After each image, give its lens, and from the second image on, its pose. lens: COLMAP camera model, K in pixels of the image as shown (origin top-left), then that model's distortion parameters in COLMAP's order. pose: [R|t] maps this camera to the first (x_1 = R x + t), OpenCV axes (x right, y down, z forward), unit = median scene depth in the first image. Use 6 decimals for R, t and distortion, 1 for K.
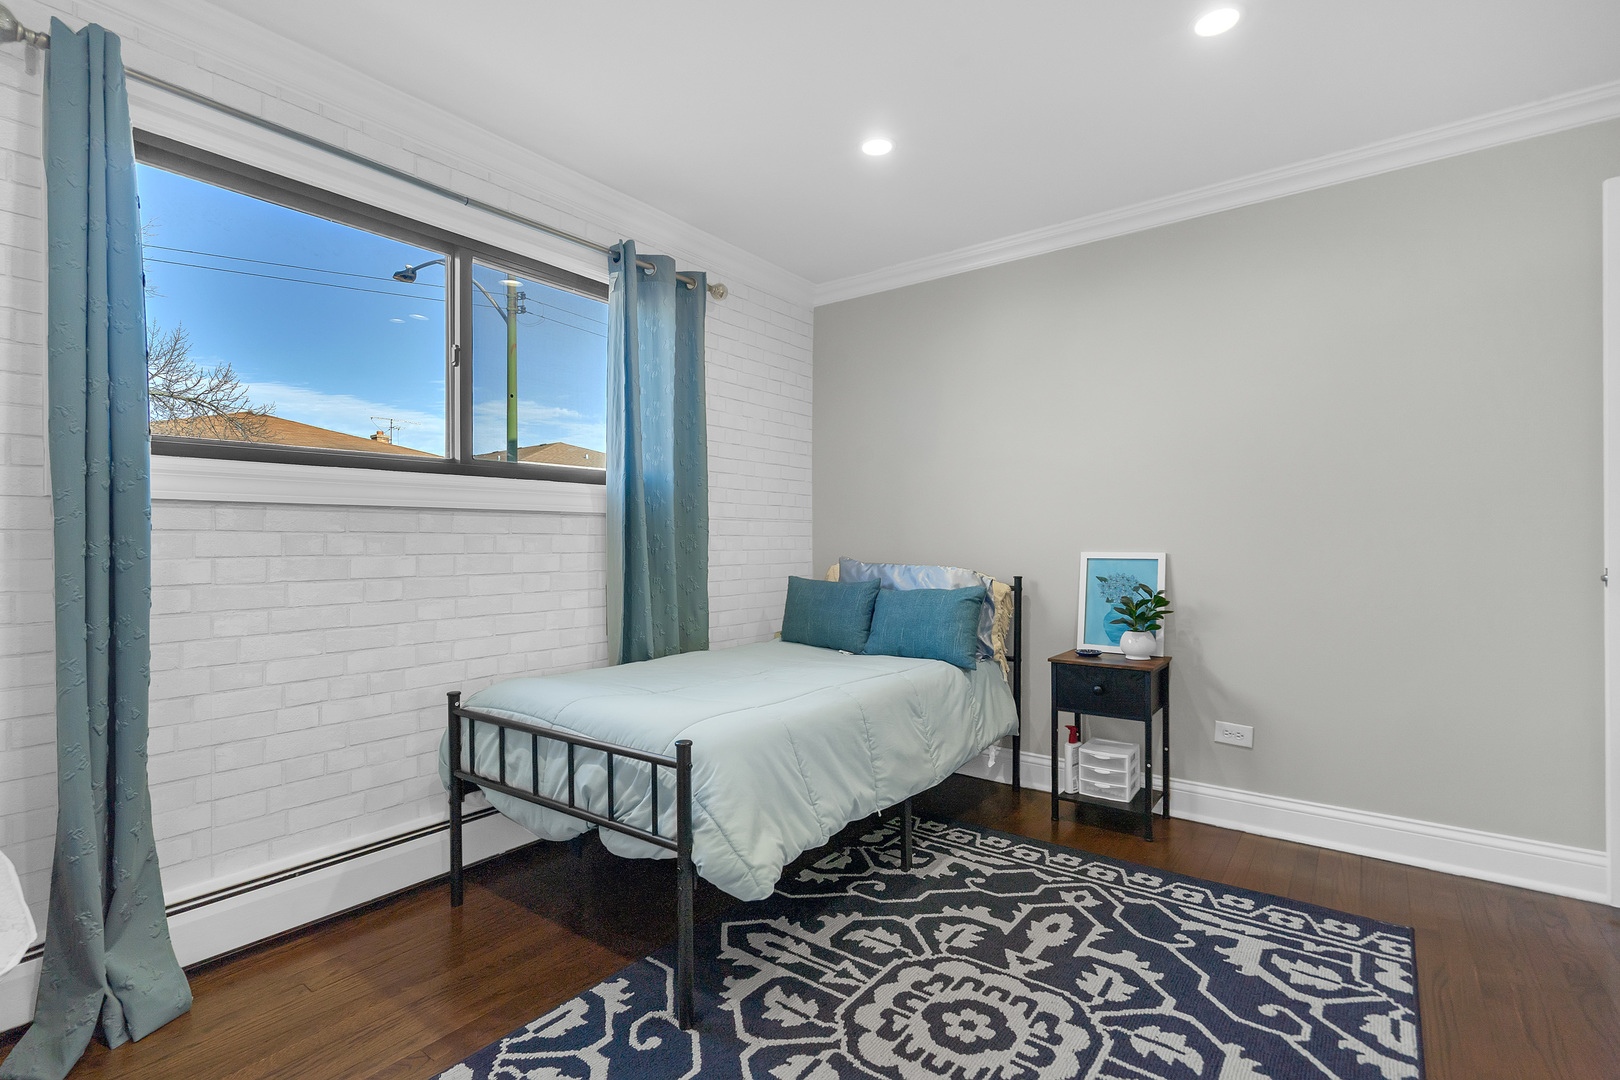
lens RADIAL K [[762.6, 0, 803.7], [0, 762.6, 536.7], [0, 0, 1]] dist [0.000080, 0.000539]
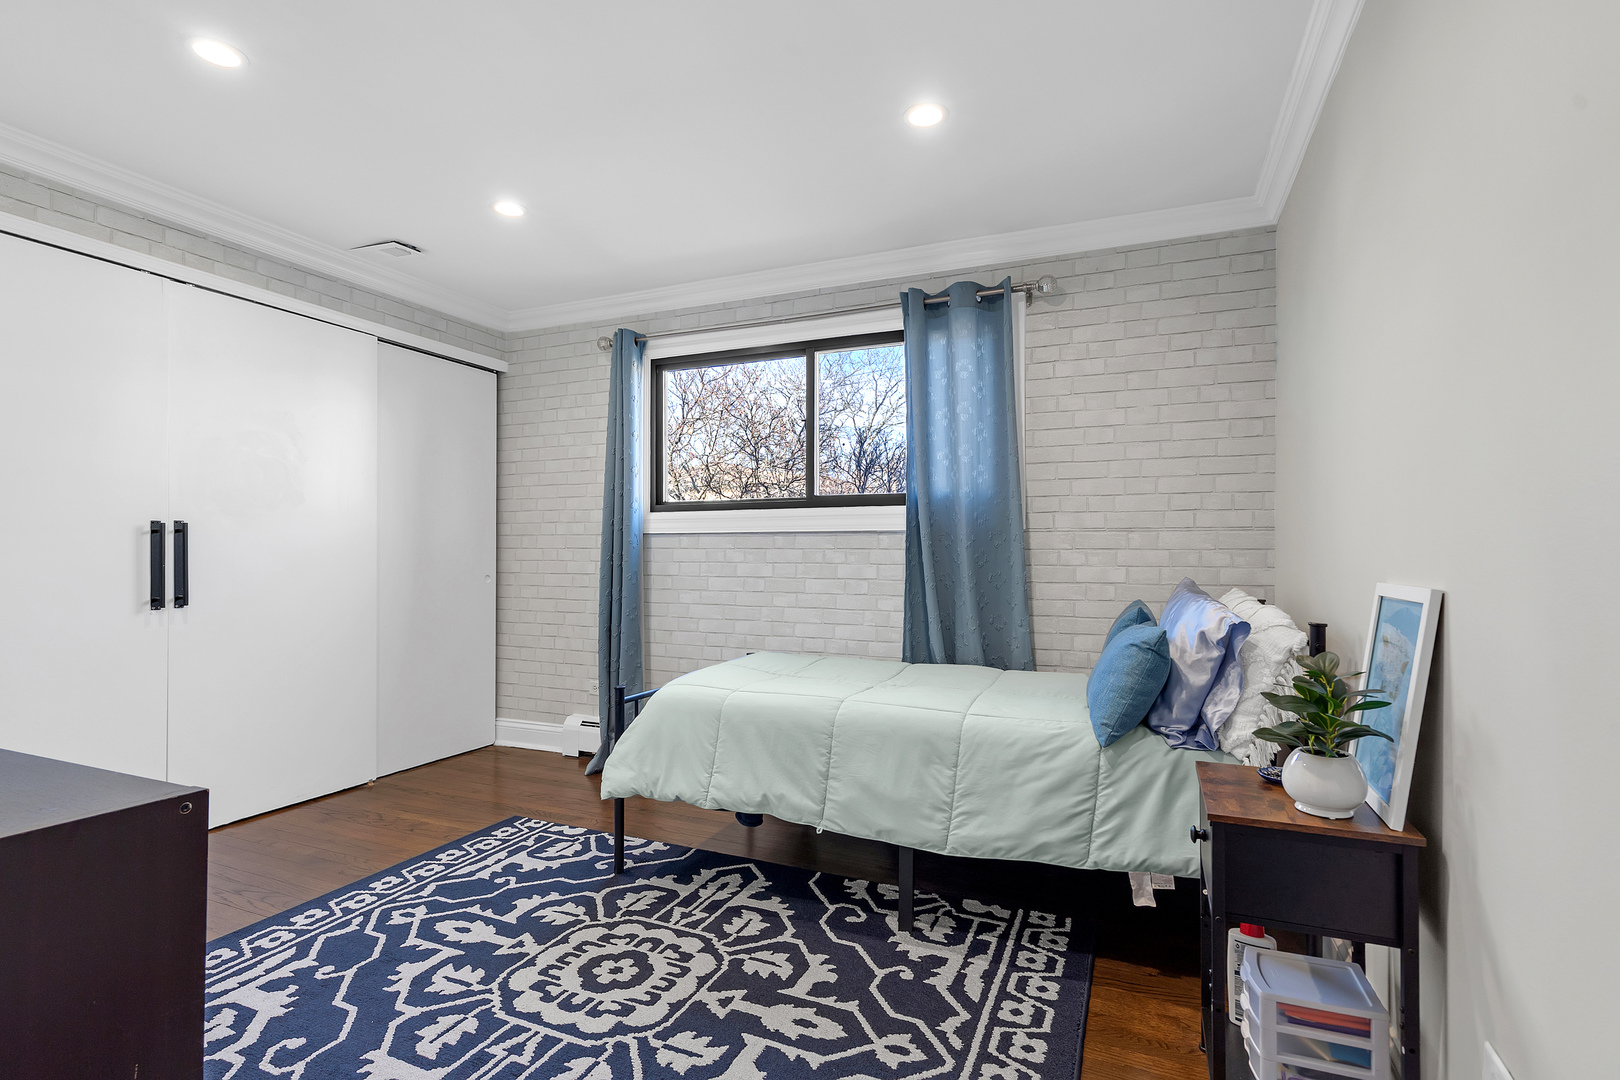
lens RADIAL K [[762.6, 0, 805.6], [0, 762.6, 548.9], [0, 0, 1]] dist [0.000080, 0.000539]
pose [[0.233409, -0.003086, -0.972374, 1.120510], [0.003104, 0.999992, -0.002428, -0.000310], [0.972374, -0.002452, 0.233417, 0.798759]]
